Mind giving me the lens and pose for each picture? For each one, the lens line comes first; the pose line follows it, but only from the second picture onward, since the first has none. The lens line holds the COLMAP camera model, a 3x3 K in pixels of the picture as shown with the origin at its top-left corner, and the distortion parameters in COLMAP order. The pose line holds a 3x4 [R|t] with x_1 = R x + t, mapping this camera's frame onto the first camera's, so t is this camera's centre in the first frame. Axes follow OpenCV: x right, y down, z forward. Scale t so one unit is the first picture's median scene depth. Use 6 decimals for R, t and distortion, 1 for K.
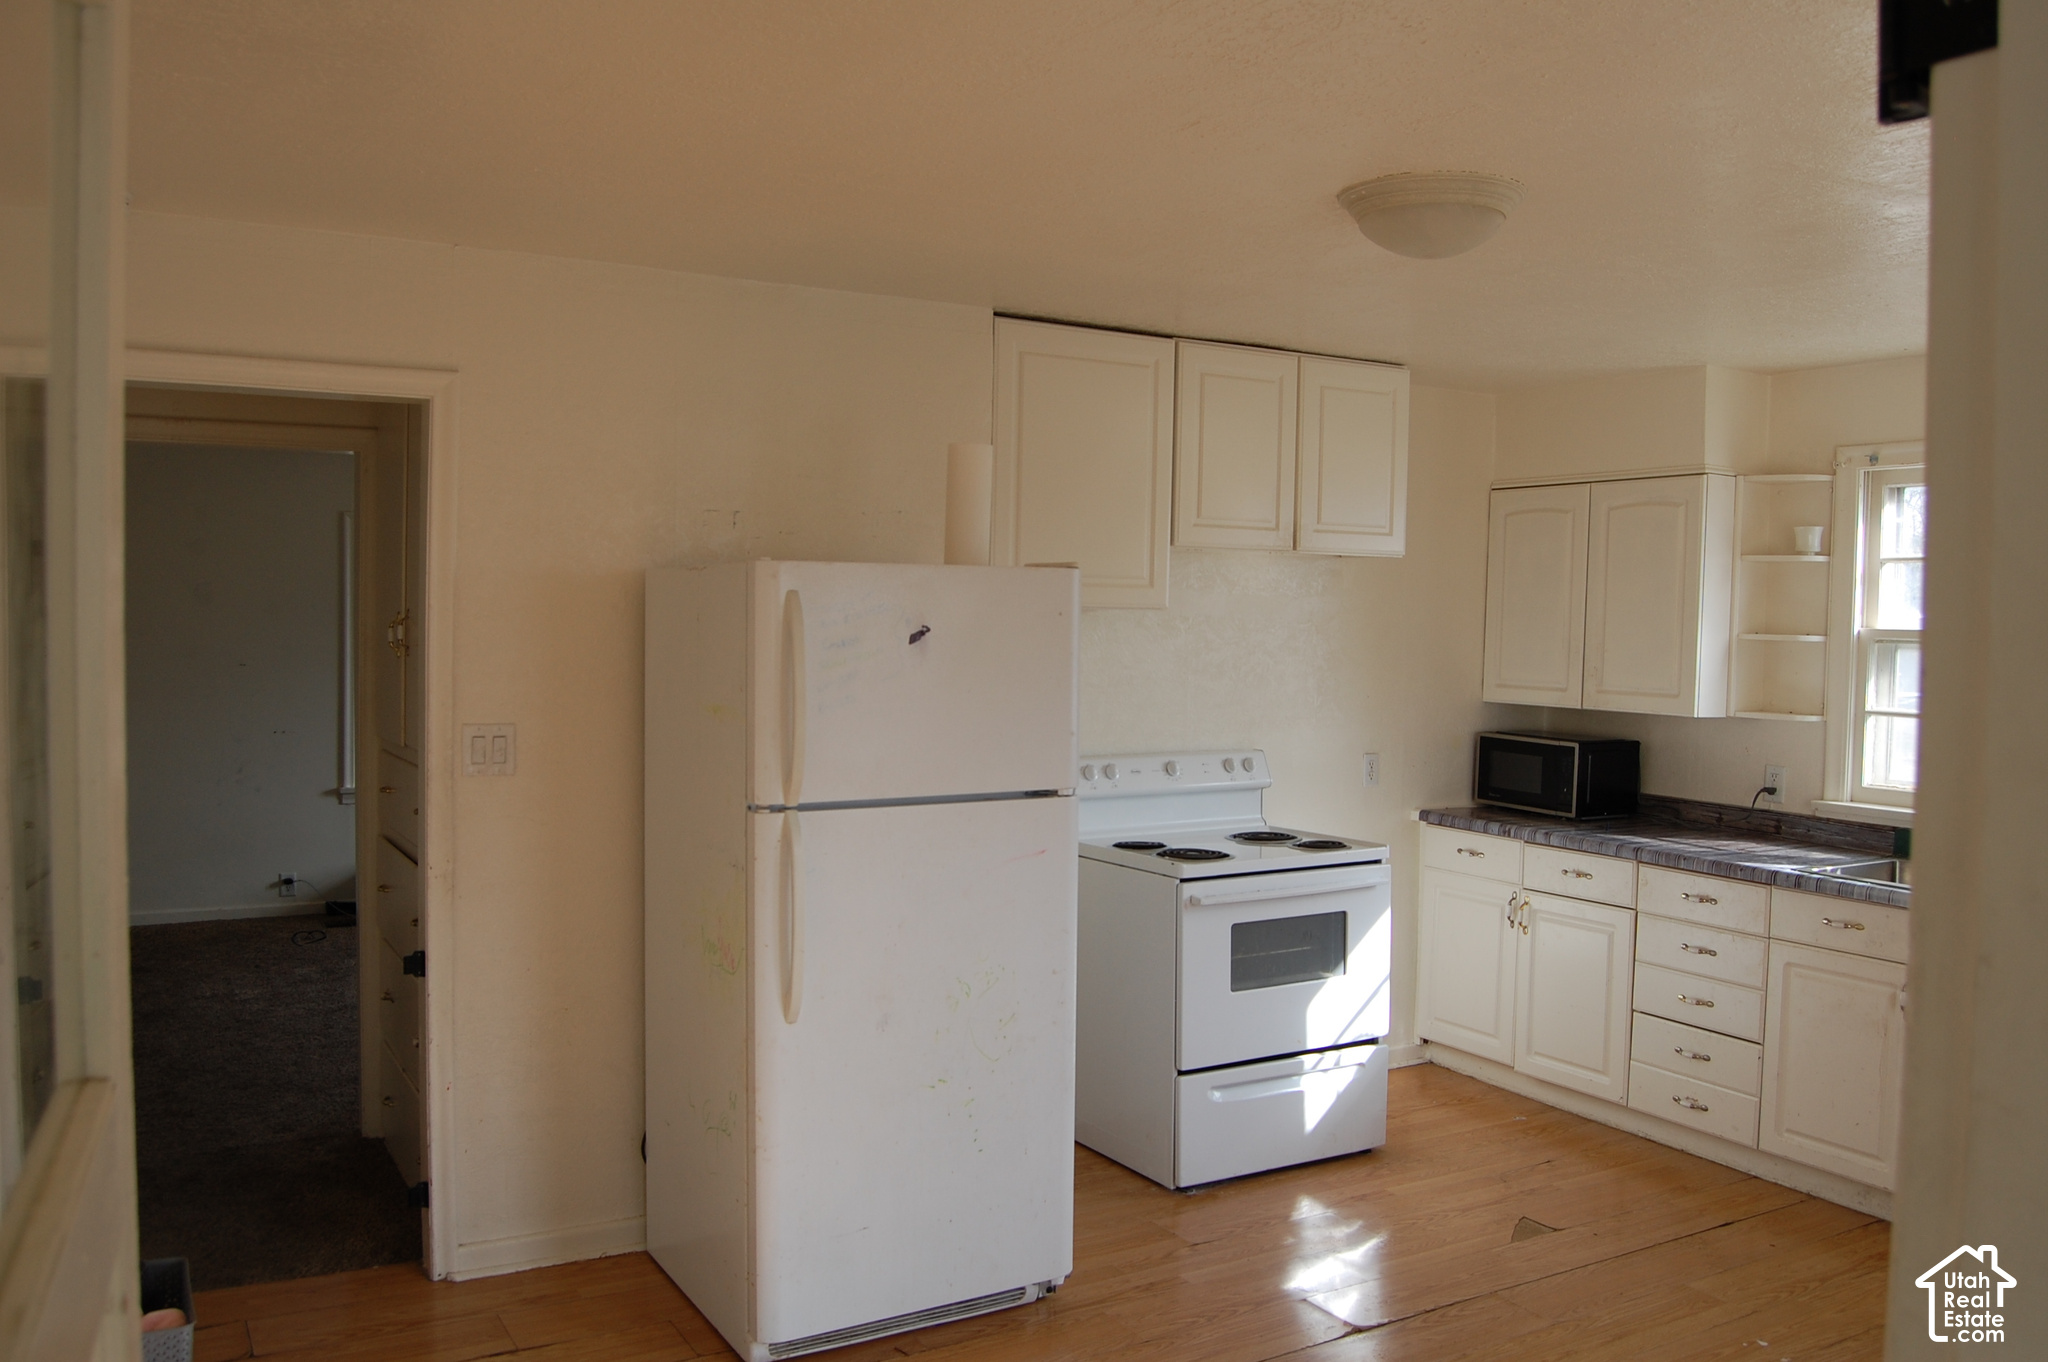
lens RADIAL K [[1502.5, 0, 1024.0], [0, 1502.5, 681.0], [0, 0, 1]] dist [-0.124423, 0.002353]
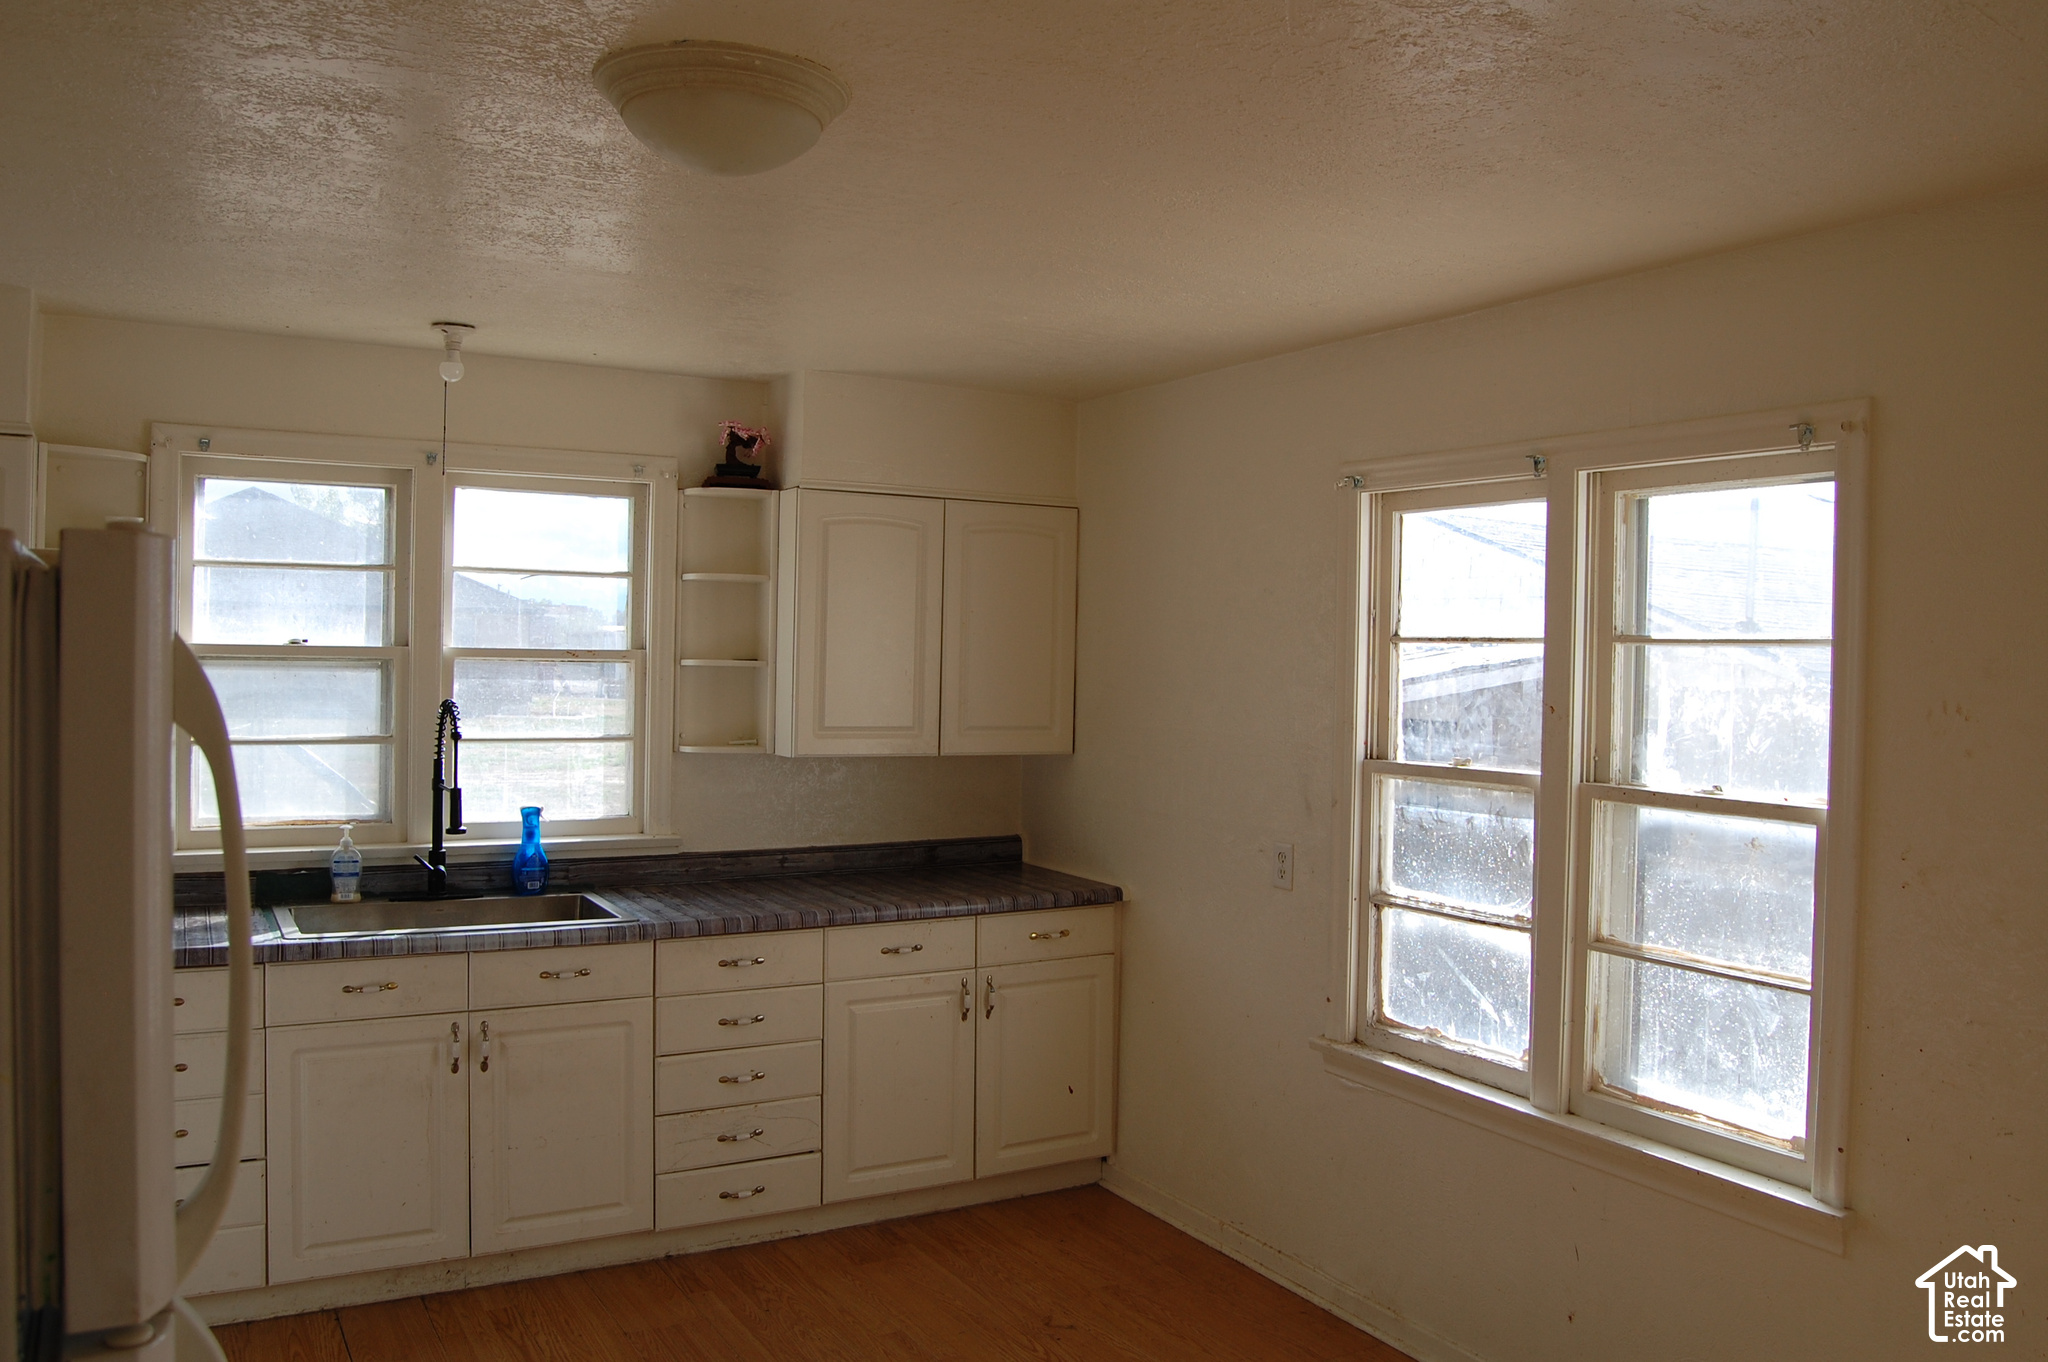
lens RADIAL K [[1594.3, 0, 1024.0], [0, 1594.3, 681.0], [0, 0, 1]] dist [-0.075068, 0.015419]
pose [[-0.019785, -0.031121, 0.999320, -0.378321], [0.009261, 0.999467, 0.031309, -0.043217], [-0.999761, 0.009874, -0.019486, 0.591697]]
